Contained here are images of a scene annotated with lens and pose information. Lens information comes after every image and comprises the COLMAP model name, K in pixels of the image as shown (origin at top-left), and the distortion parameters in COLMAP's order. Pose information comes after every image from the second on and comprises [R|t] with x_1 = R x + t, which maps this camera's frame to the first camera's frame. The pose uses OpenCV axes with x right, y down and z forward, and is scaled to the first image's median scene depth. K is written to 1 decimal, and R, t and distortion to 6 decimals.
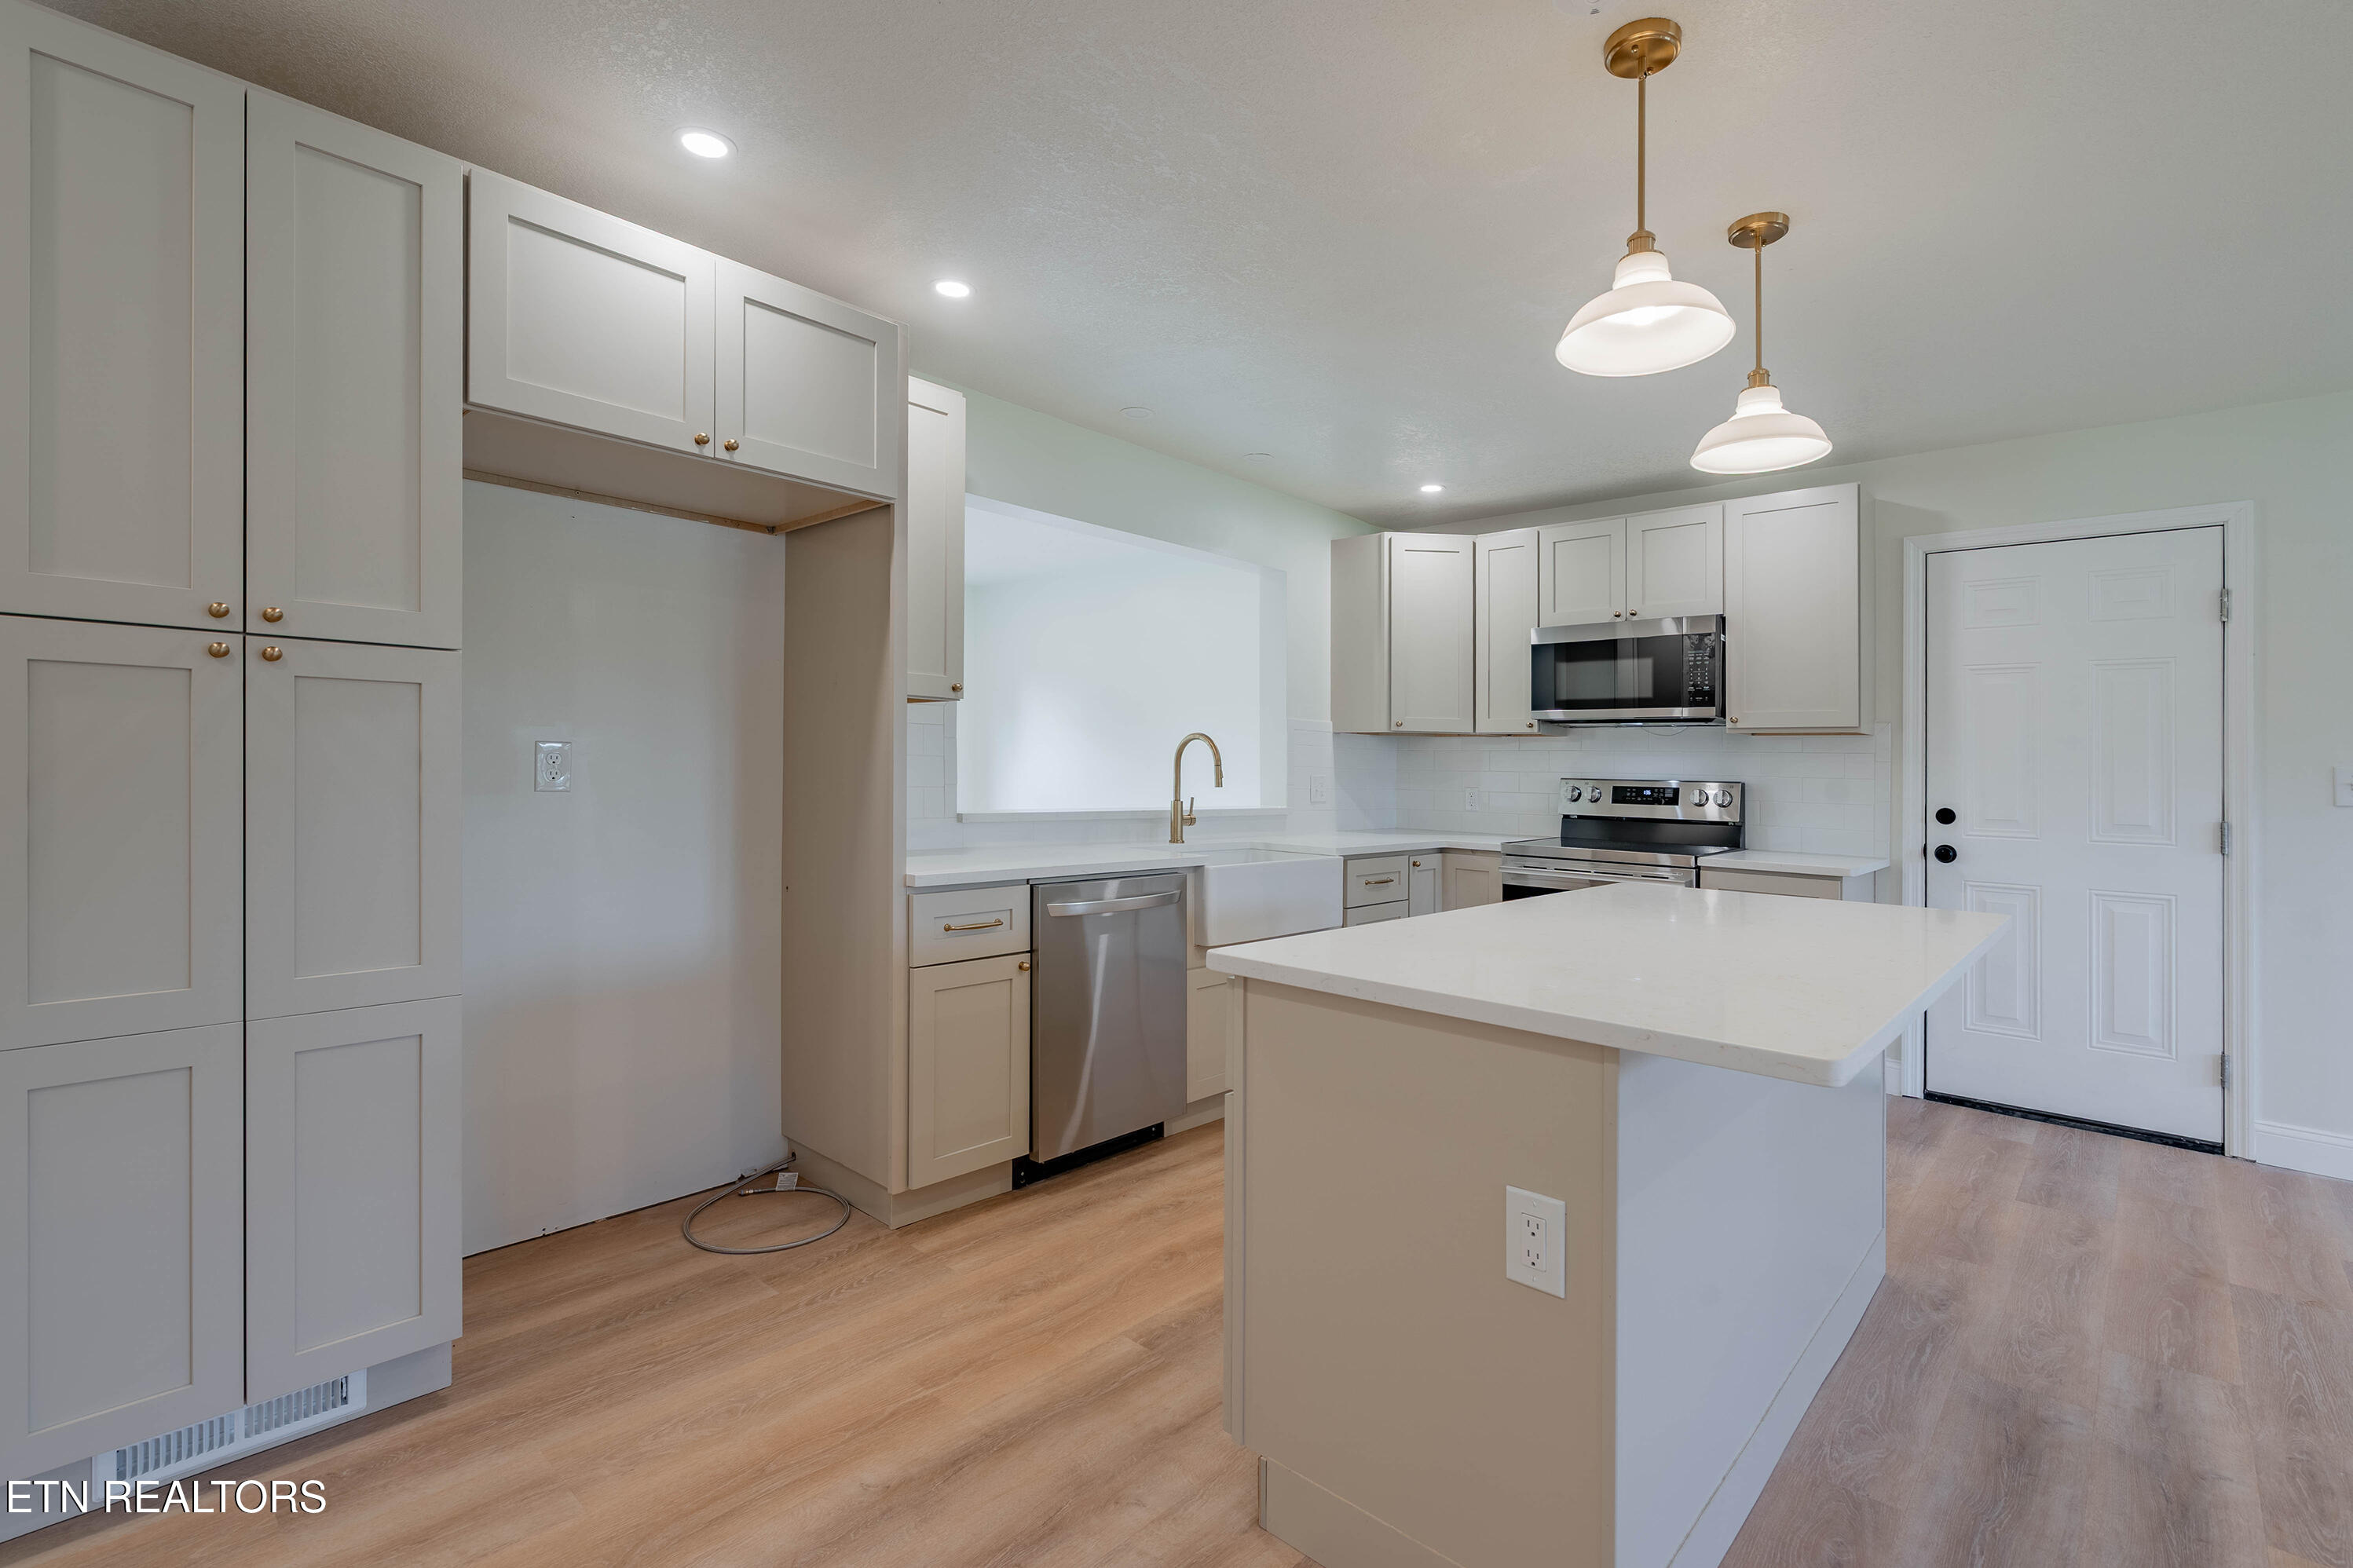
lens RADIAL K [[1081.6, 0, 1231.5], [0, 1081.6, 772.8], [0, 0, 1]] dist [-0.009616, 0.001892]
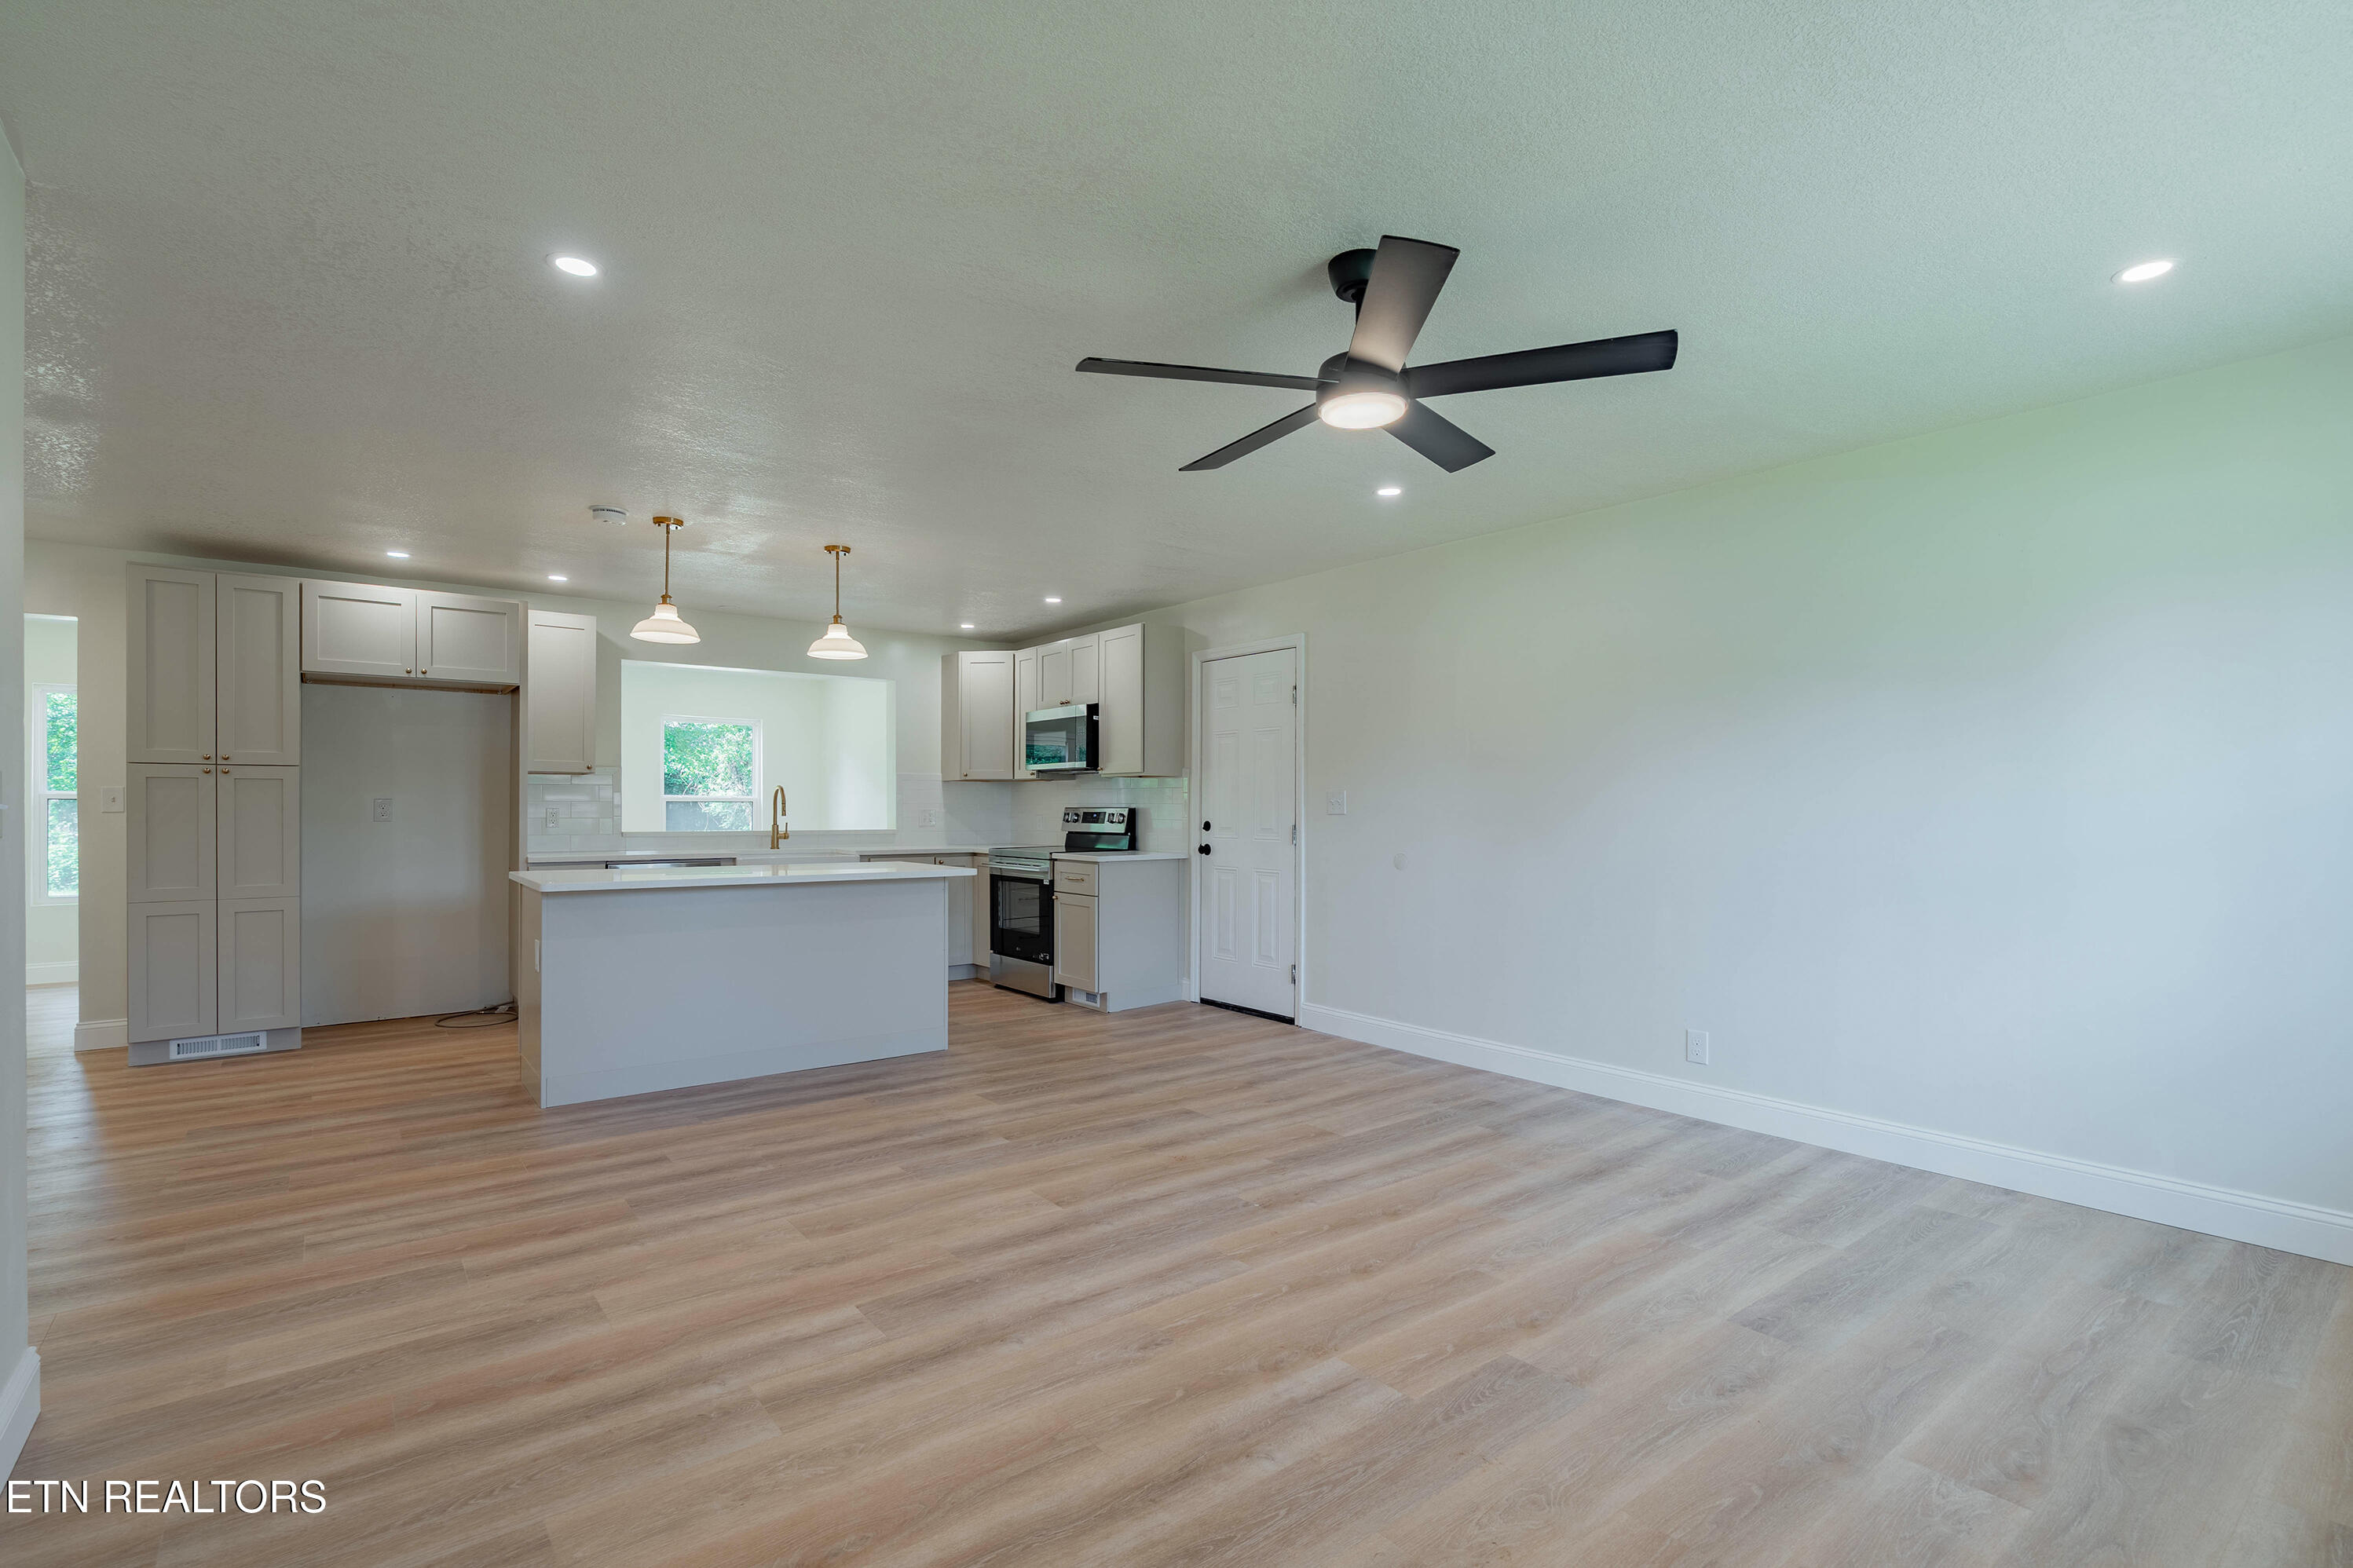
lens RADIAL K [[1081.6, 0, 1184.6], [0, 1081.6, 806.7], [0, 0, 1]] dist [-0.009616, 0.001892]
pose [[0.984868, -0.020051, -0.172144, 1.051711], [0.018990, 0.999789, -0.007808, 0.027108], [0.172264, 0.004421, 0.985041, -0.685791]]
